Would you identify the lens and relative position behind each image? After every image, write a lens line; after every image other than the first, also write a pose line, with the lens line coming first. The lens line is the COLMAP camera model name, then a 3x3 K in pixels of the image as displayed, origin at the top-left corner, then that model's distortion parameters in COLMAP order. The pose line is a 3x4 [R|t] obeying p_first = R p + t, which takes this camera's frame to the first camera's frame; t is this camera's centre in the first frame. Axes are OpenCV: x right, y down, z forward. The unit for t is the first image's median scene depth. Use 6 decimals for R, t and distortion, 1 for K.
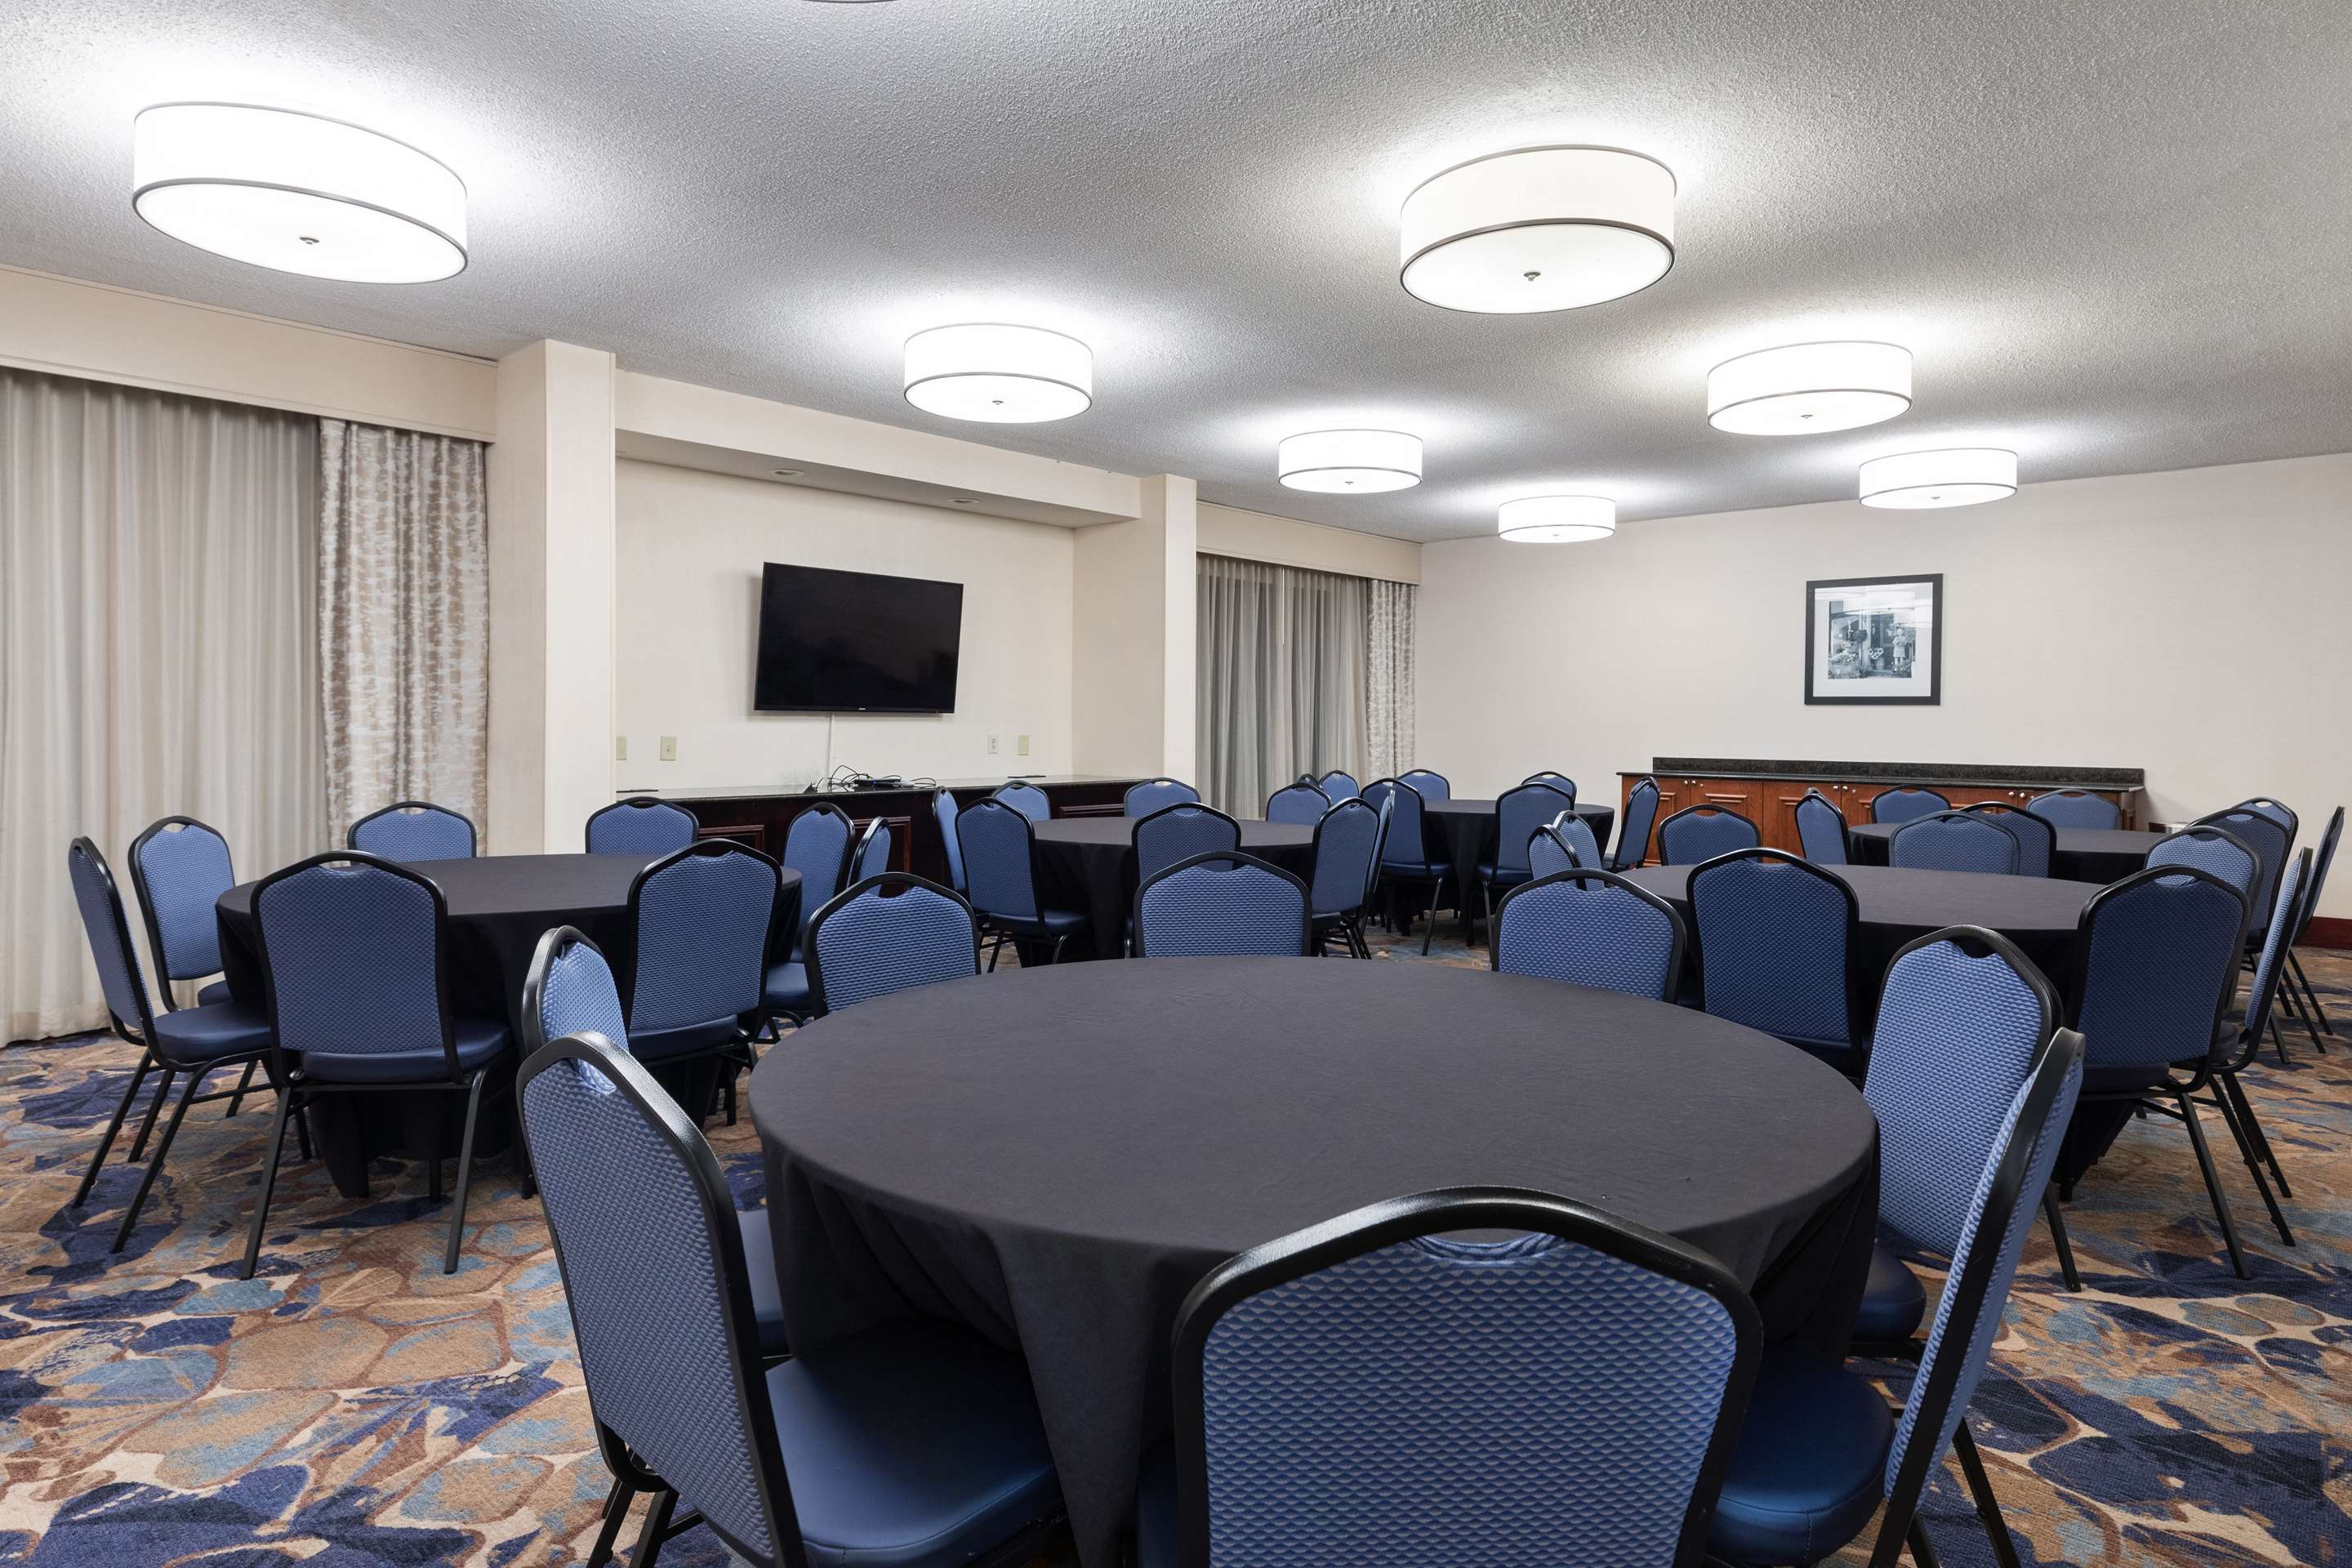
lens RADIAL K [[1358.5, 0, 1175.2], [0, 1358.5, 739.2], [0, 0, 1]] dist [0.037947, 0.000267]
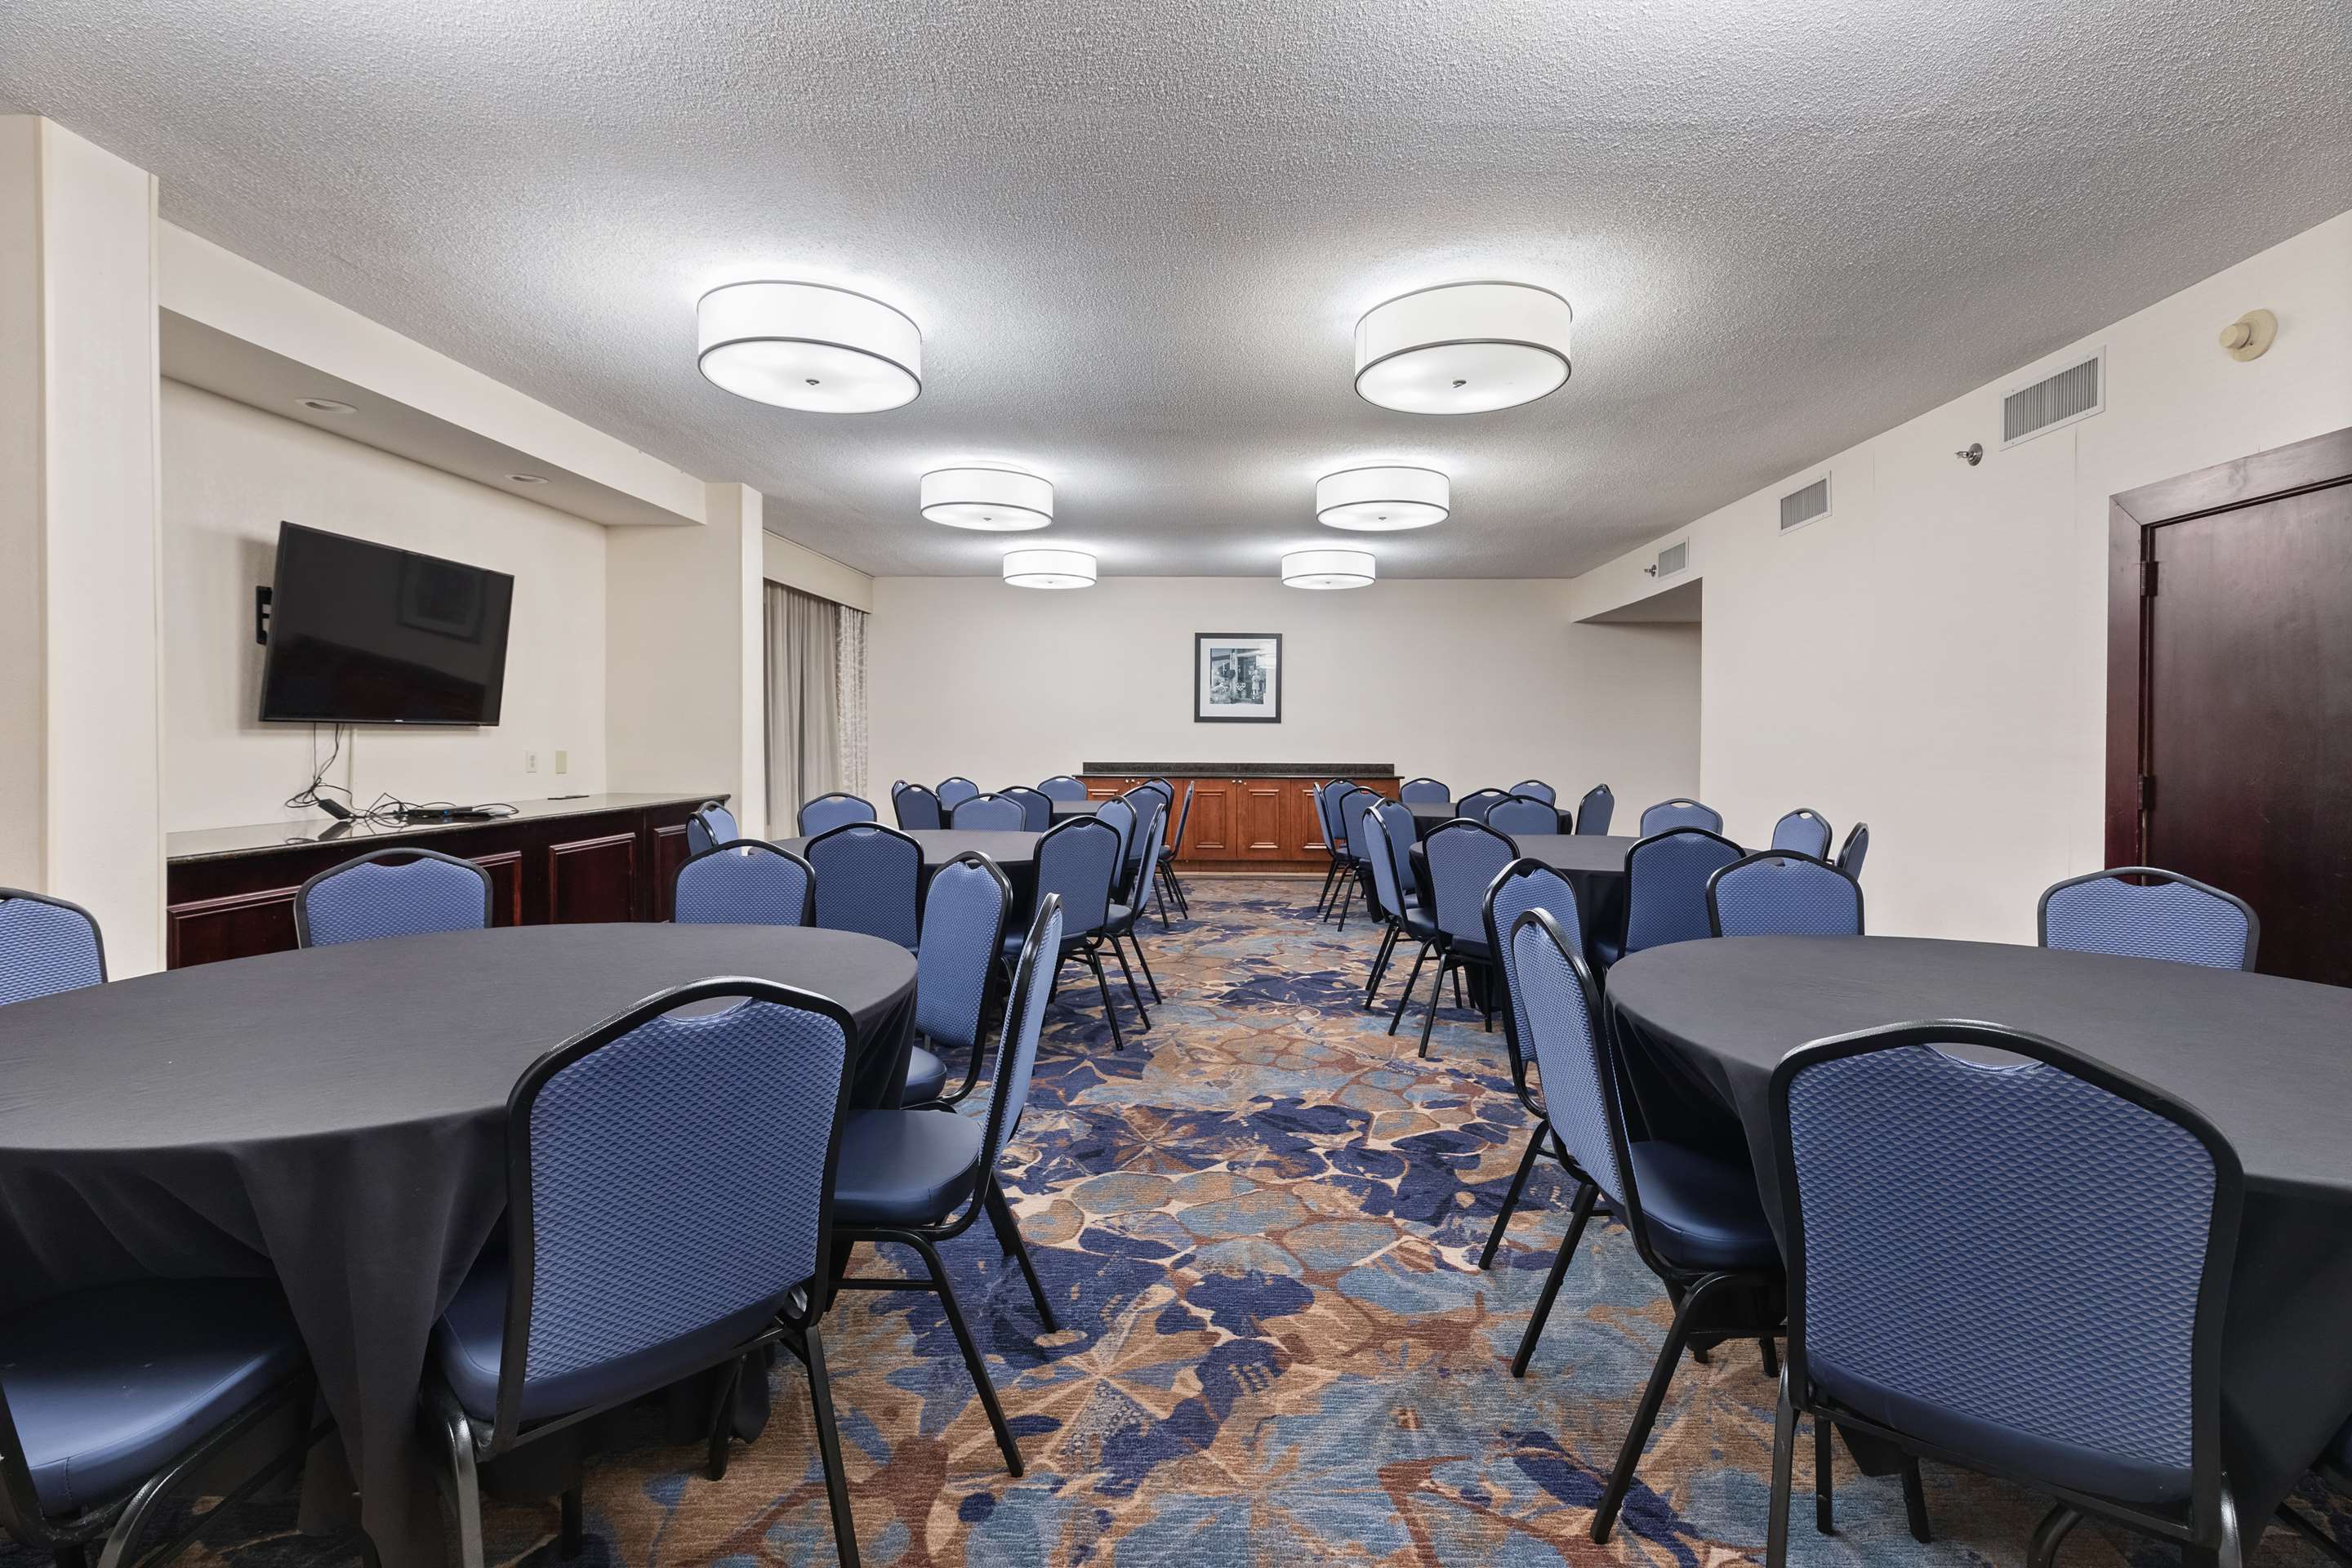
lens RADIAL K [[1037.6, 0, 1179.4], [0, 1037.6, 738.1], [0, 0, 1]] dist [-0.020413, 0.000262]
pose [[0.773290, -0.003664, 0.634042, -0.227377], [0.008961, 0.999947, -0.005150, -0.004211], [-0.633989, 0.009664, 0.773282, 0.214570]]
